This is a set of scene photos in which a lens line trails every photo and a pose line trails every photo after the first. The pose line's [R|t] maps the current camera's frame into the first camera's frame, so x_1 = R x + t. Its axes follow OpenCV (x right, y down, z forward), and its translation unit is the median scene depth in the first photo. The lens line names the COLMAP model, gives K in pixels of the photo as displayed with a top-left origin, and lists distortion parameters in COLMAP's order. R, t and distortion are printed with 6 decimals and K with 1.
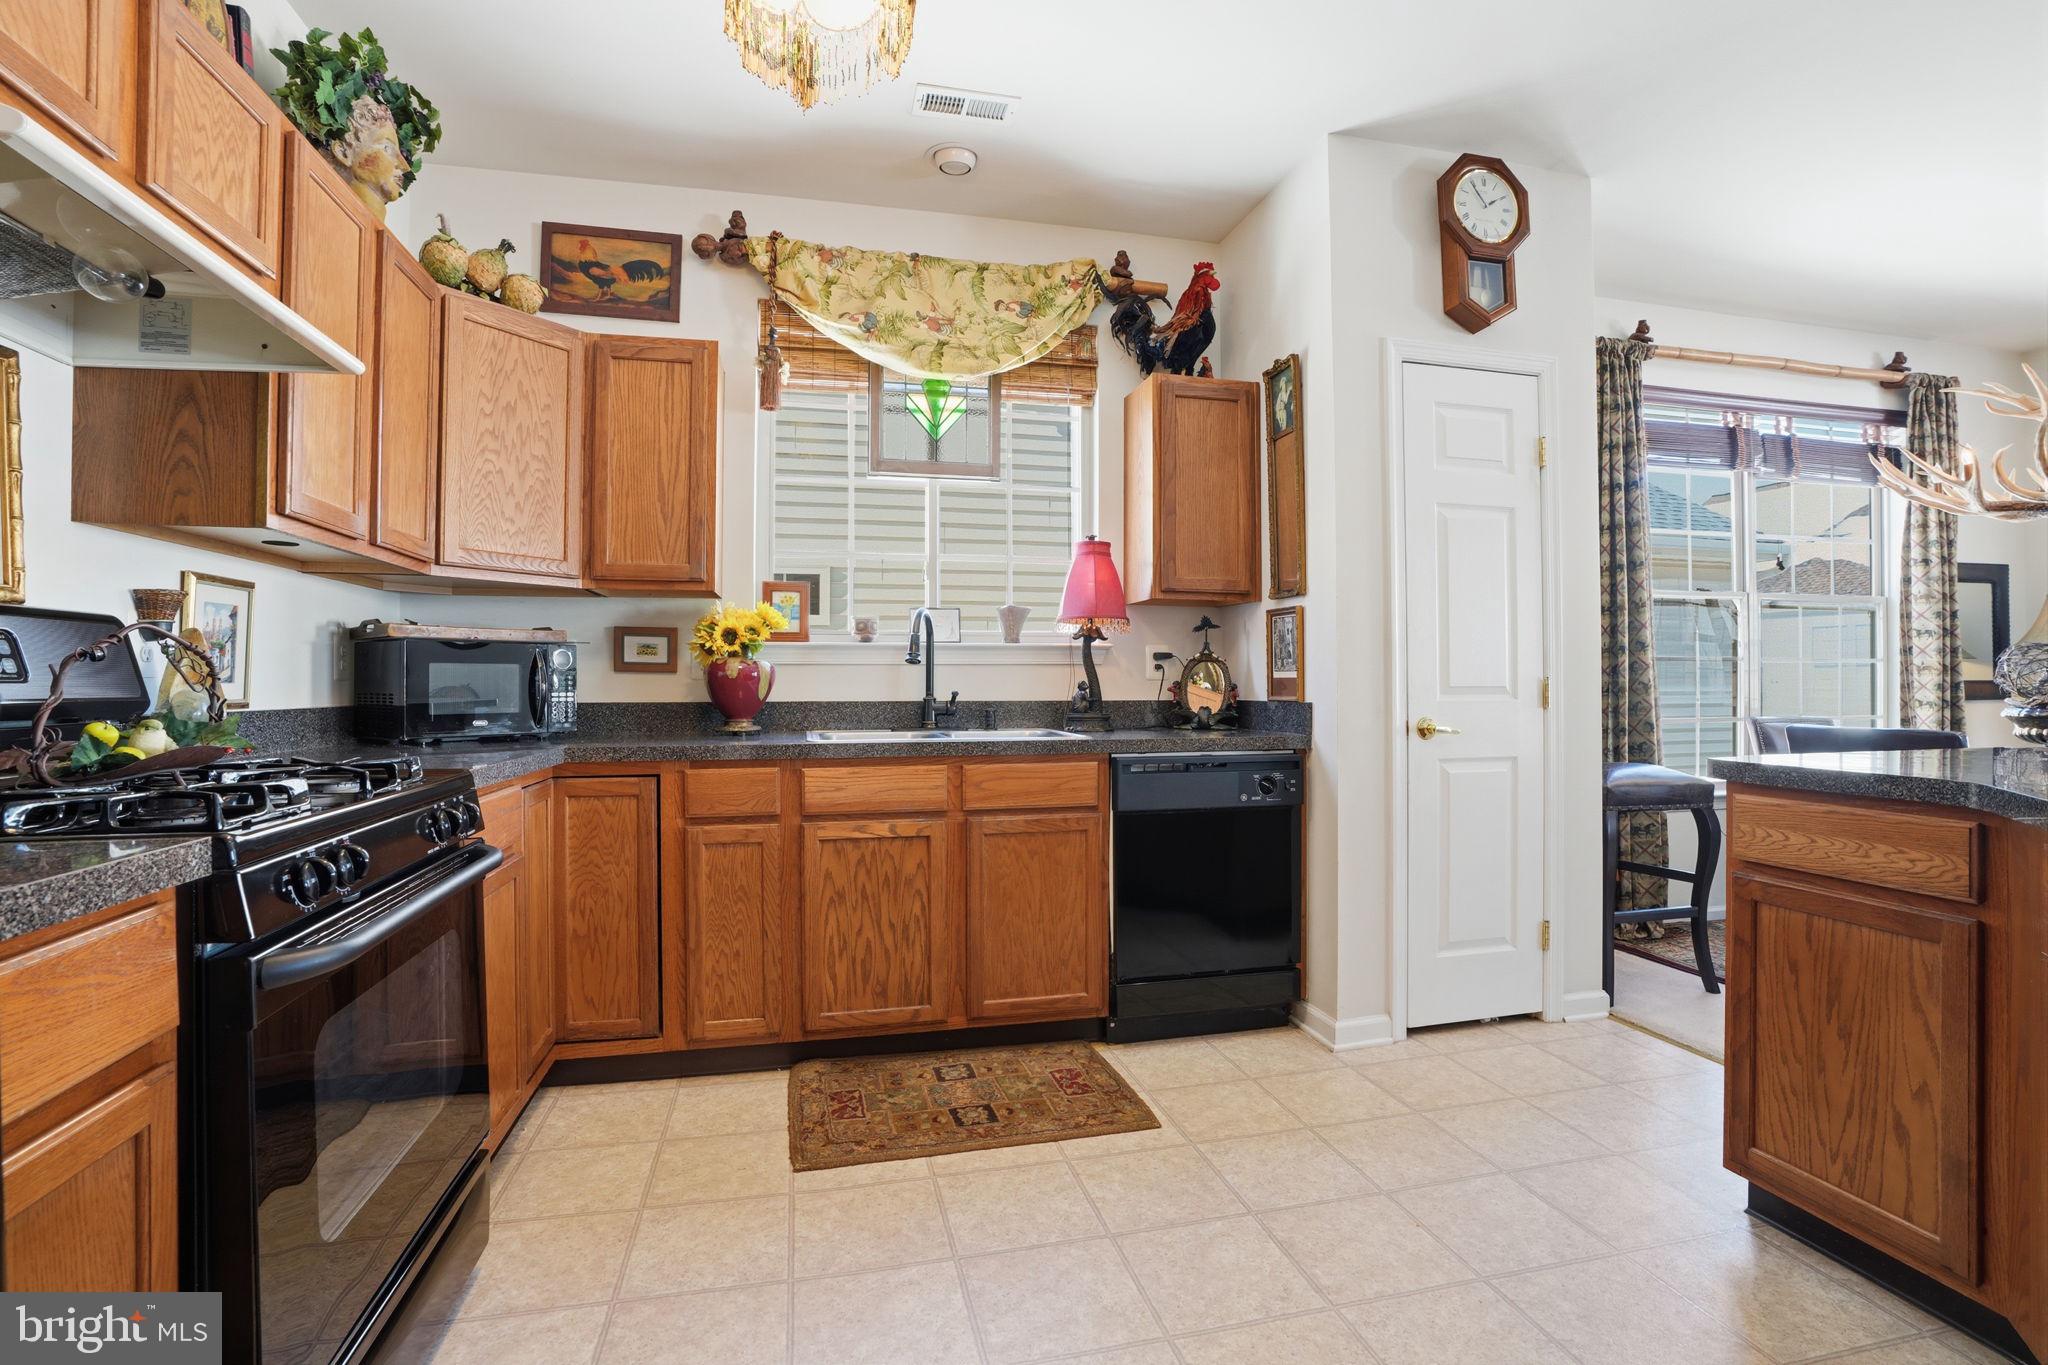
lens RADIAL K [[945.5, 0, 1018.0], [0, 945.5, 673.0], [0, 0, 1]] dist [-0.073141, 0.028522]
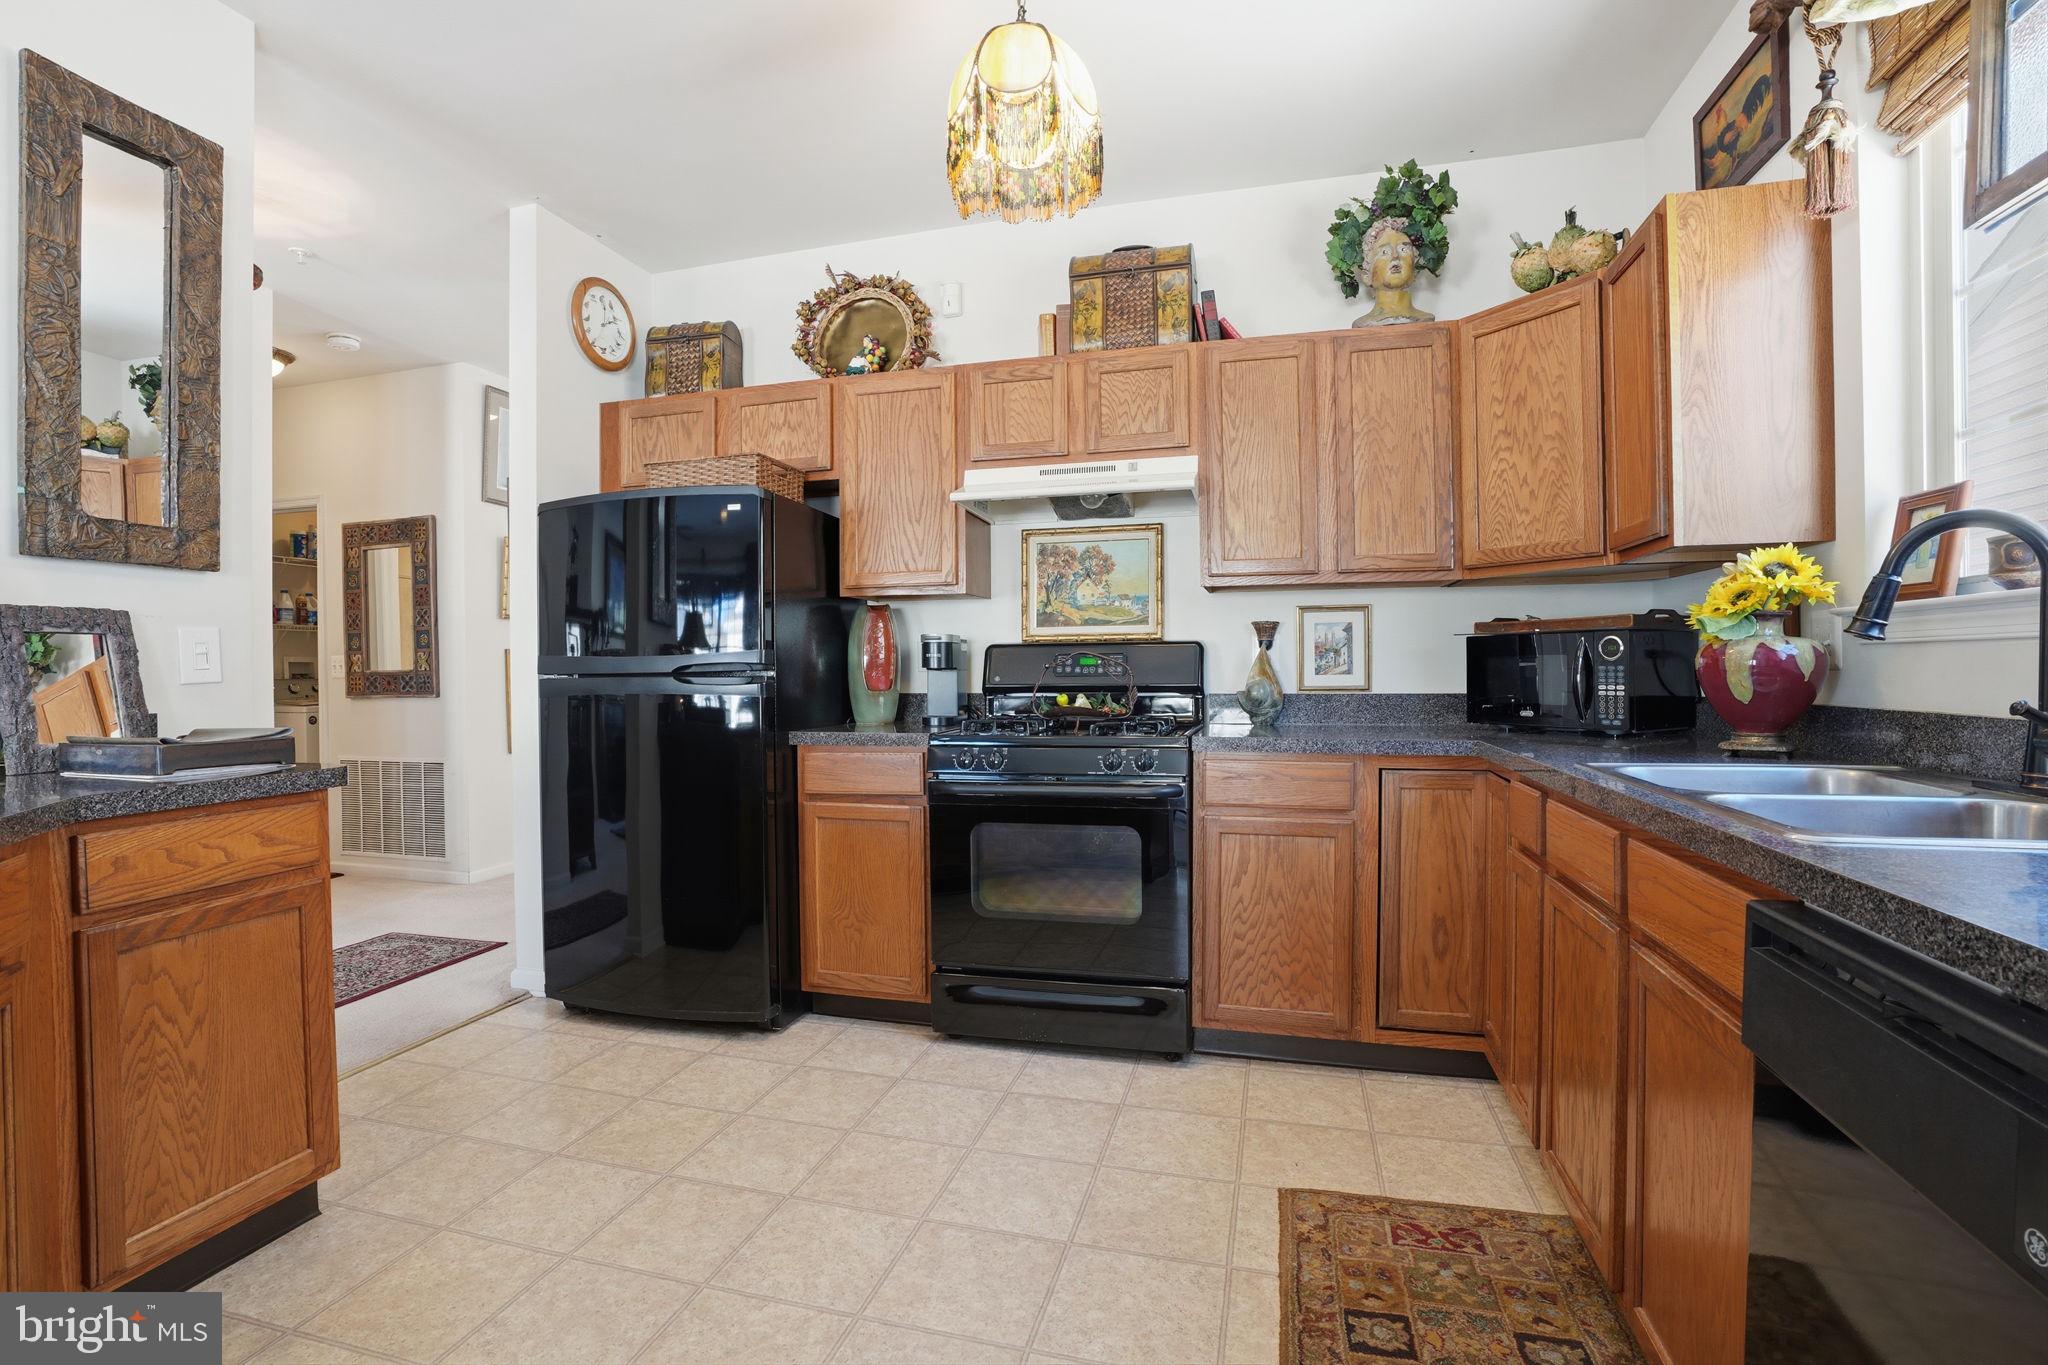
lens RADIAL K [[945.5, 0, 1018.0], [0, 945.5, 673.0], [0, 0, 1]] dist [-0.073141, 0.028522]
pose [[-0.485218, 0.010315, -0.874332, 0.603885], [0.020853, 0.999783, 0.000222, -0.002790], [0.874145, -0.018125, -0.485327, 1.031936]]
